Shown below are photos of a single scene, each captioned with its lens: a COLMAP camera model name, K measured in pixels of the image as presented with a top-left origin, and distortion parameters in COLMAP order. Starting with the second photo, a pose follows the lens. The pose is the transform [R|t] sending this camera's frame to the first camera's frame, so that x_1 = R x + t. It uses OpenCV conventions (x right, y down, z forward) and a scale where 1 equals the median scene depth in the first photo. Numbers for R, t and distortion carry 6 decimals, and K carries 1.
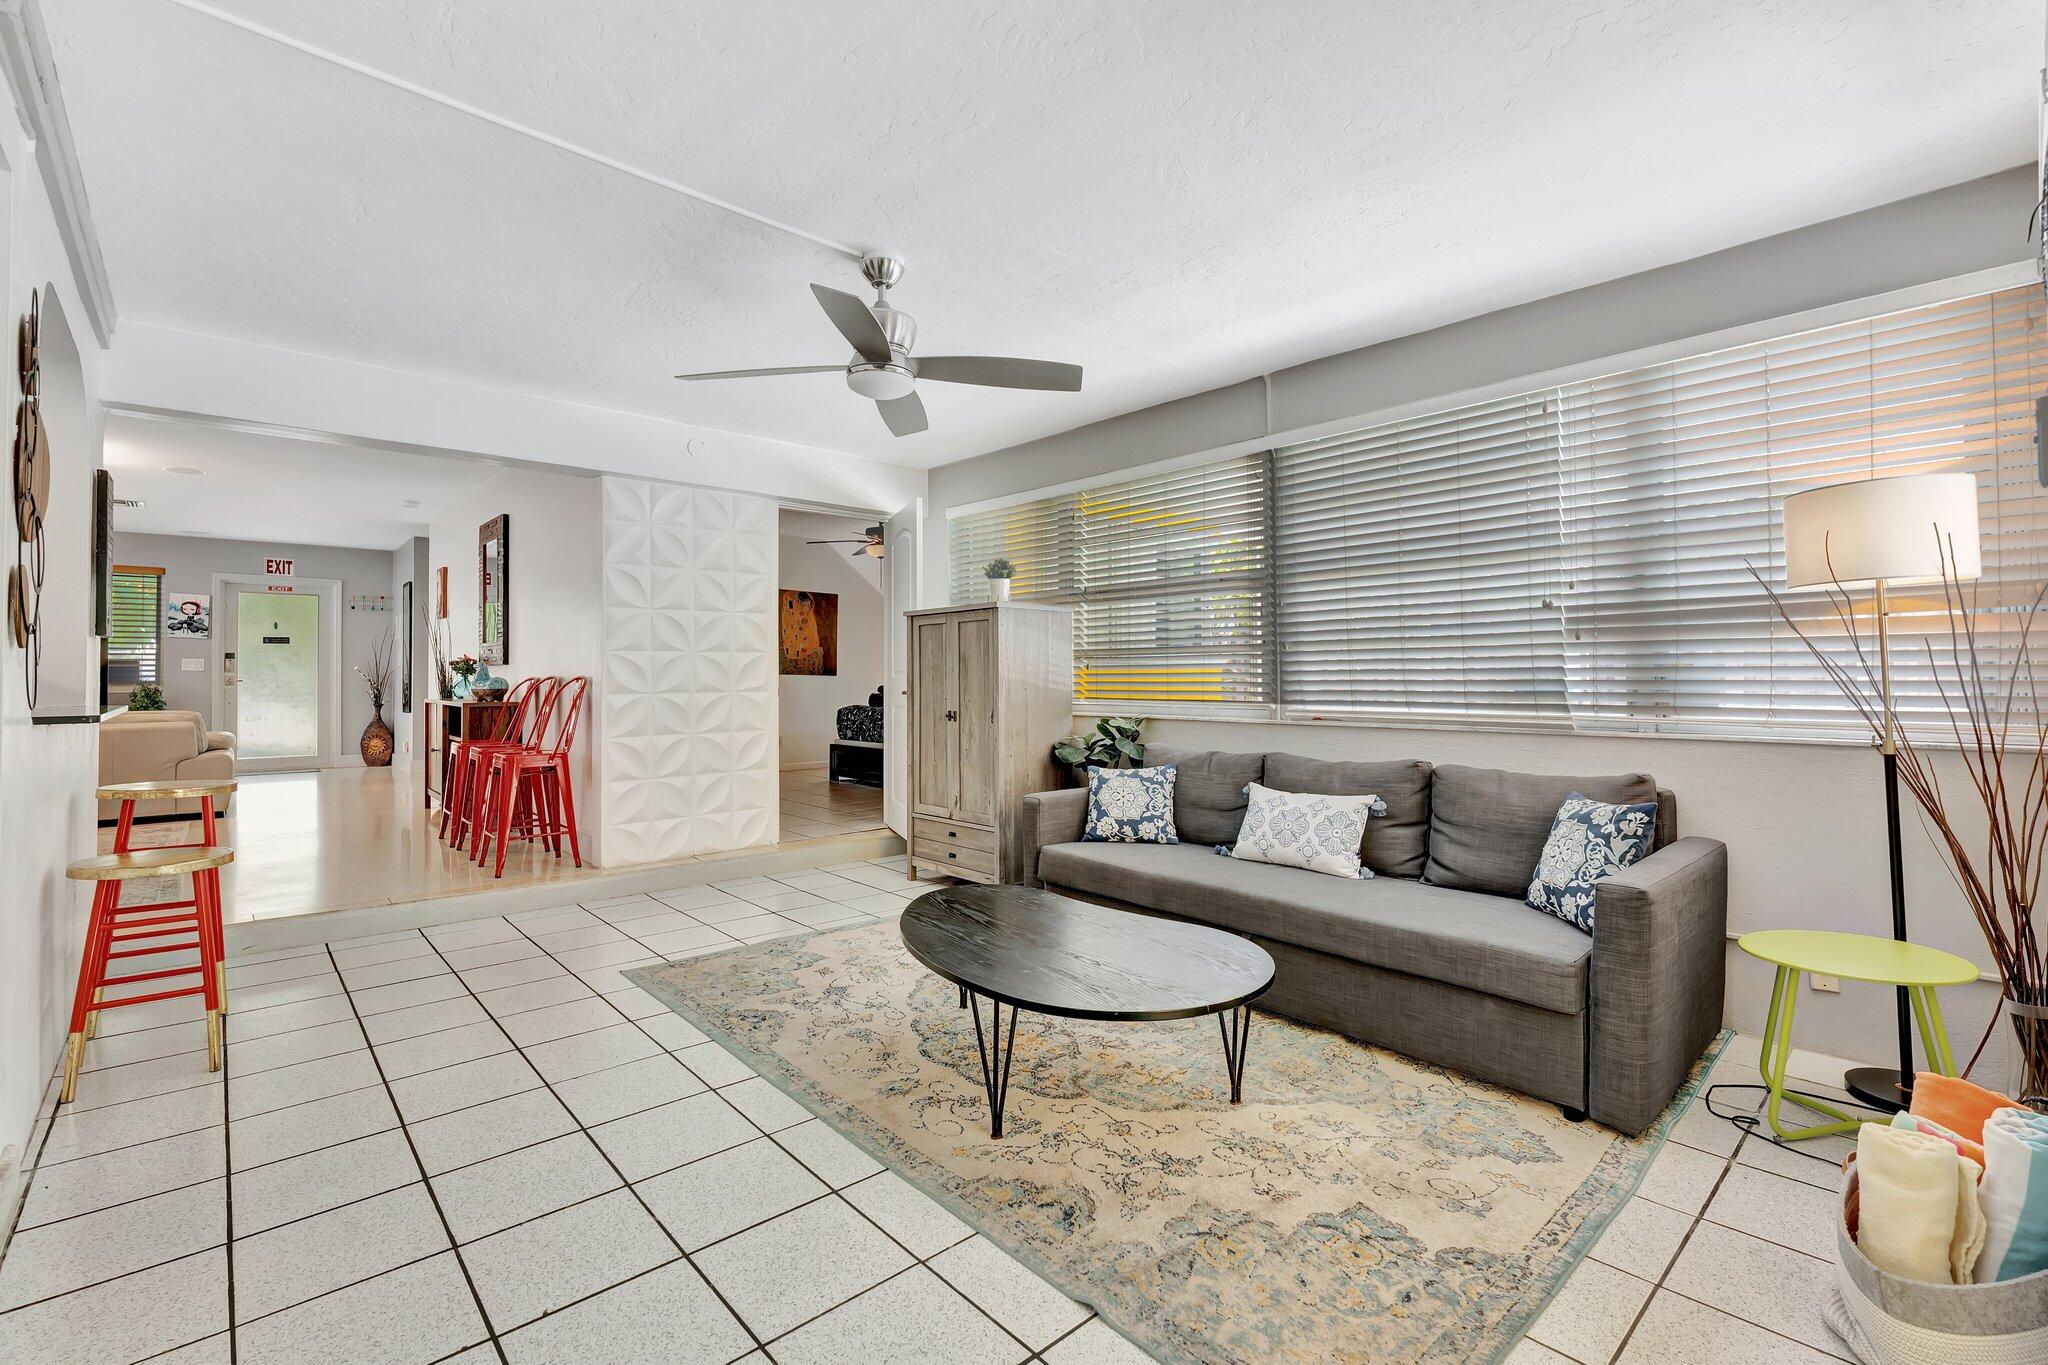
lens RADIAL K [[897.3, 0, 1035.3], [0, 897.3, 663.8], [0, 0, 1]] dist [0.012384, -0.000200]
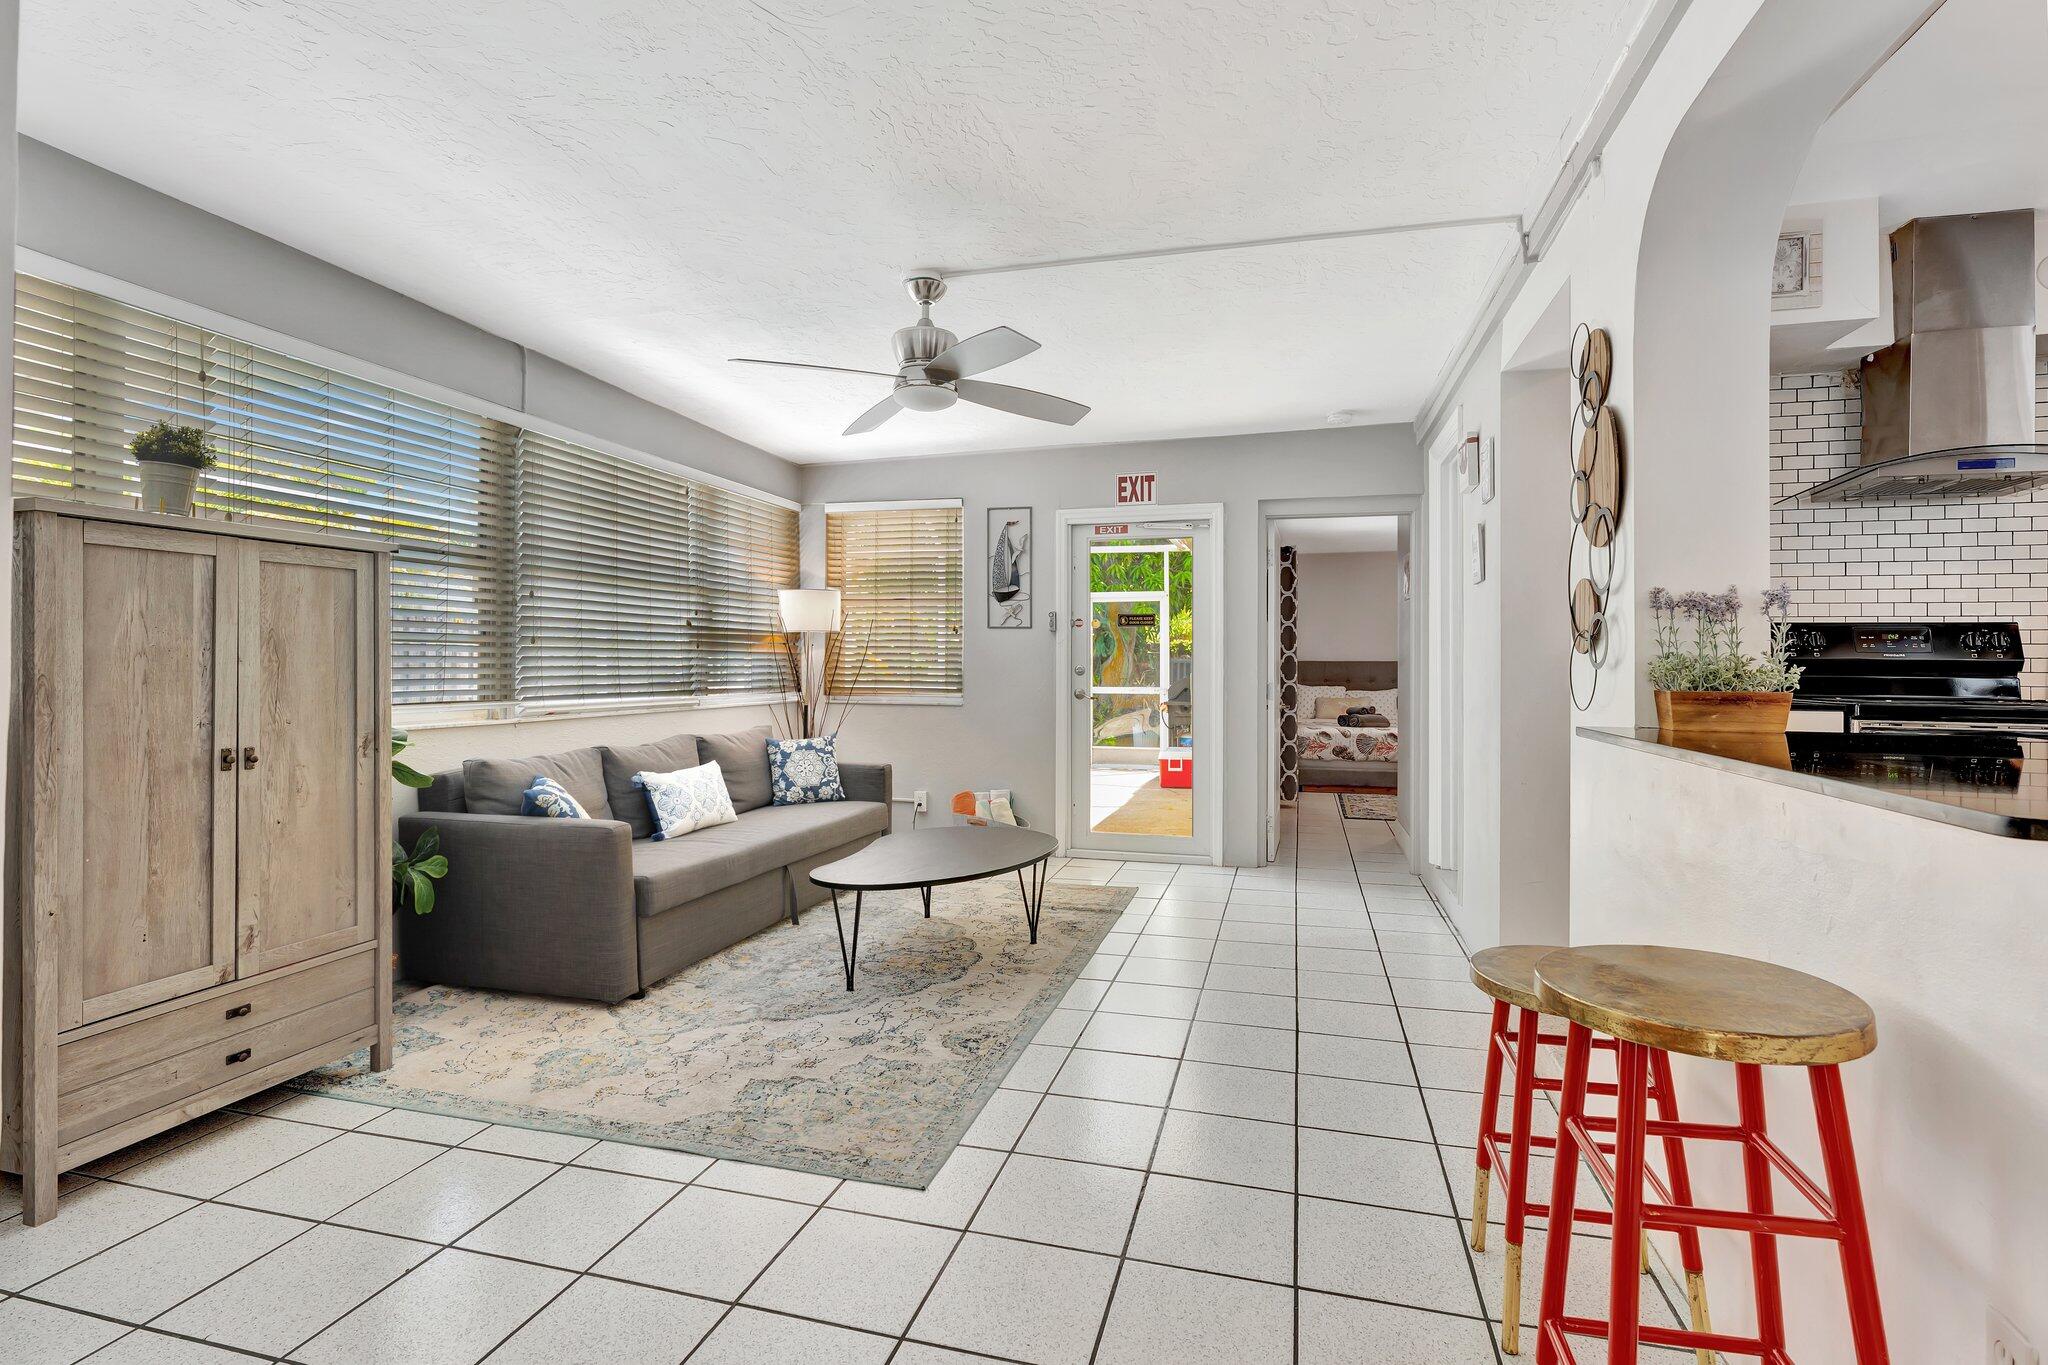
lens RADIAL K [[972.3, 0, 1026.3], [0, 972.3, 672.4], [0, 0, 1]] dist [0.001652, 0.000070]
pose [[-0.533515, -0.004892, 0.845777, -0.865136], [-0.018830, 0.999804, -0.006095, 0.010771], [-0.845581, -0.019178, -0.533502, 1.086092]]
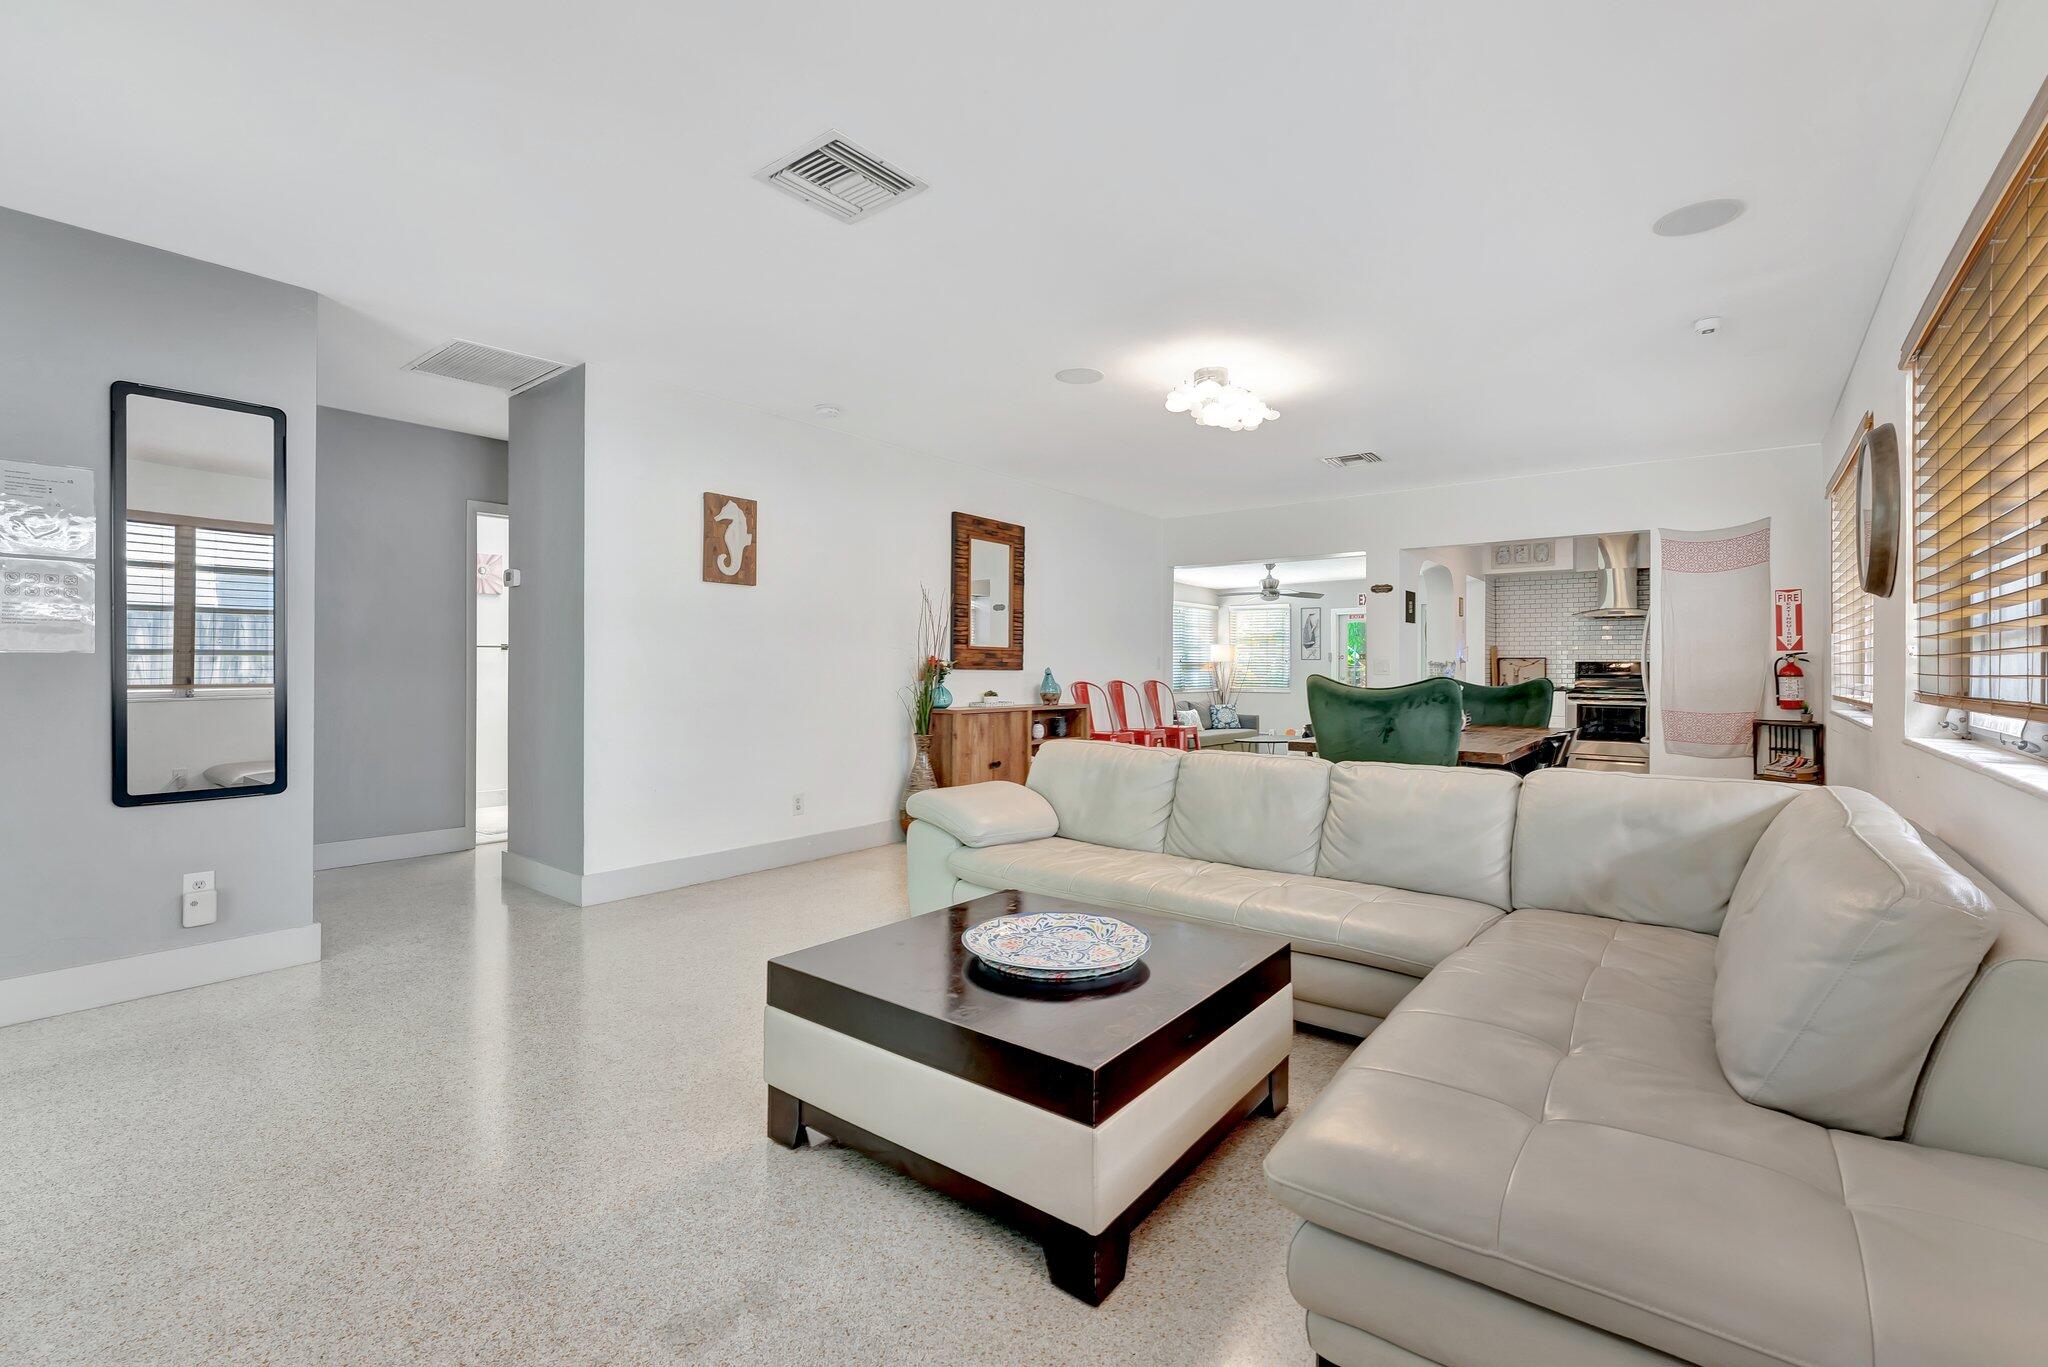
lens RADIAL K [[885.5, 0, 975.5], [0, 885.5, 677.4], [0, 0, 1]] dist [-0.042997, -0.000089]
pose [[-0.118021, -0.004040, 0.993003, -2.522107], [-0.014615, 0.999890, 0.002331, 0.008004], [-0.992904, -0.014238, -0.118067, 1.850897]]
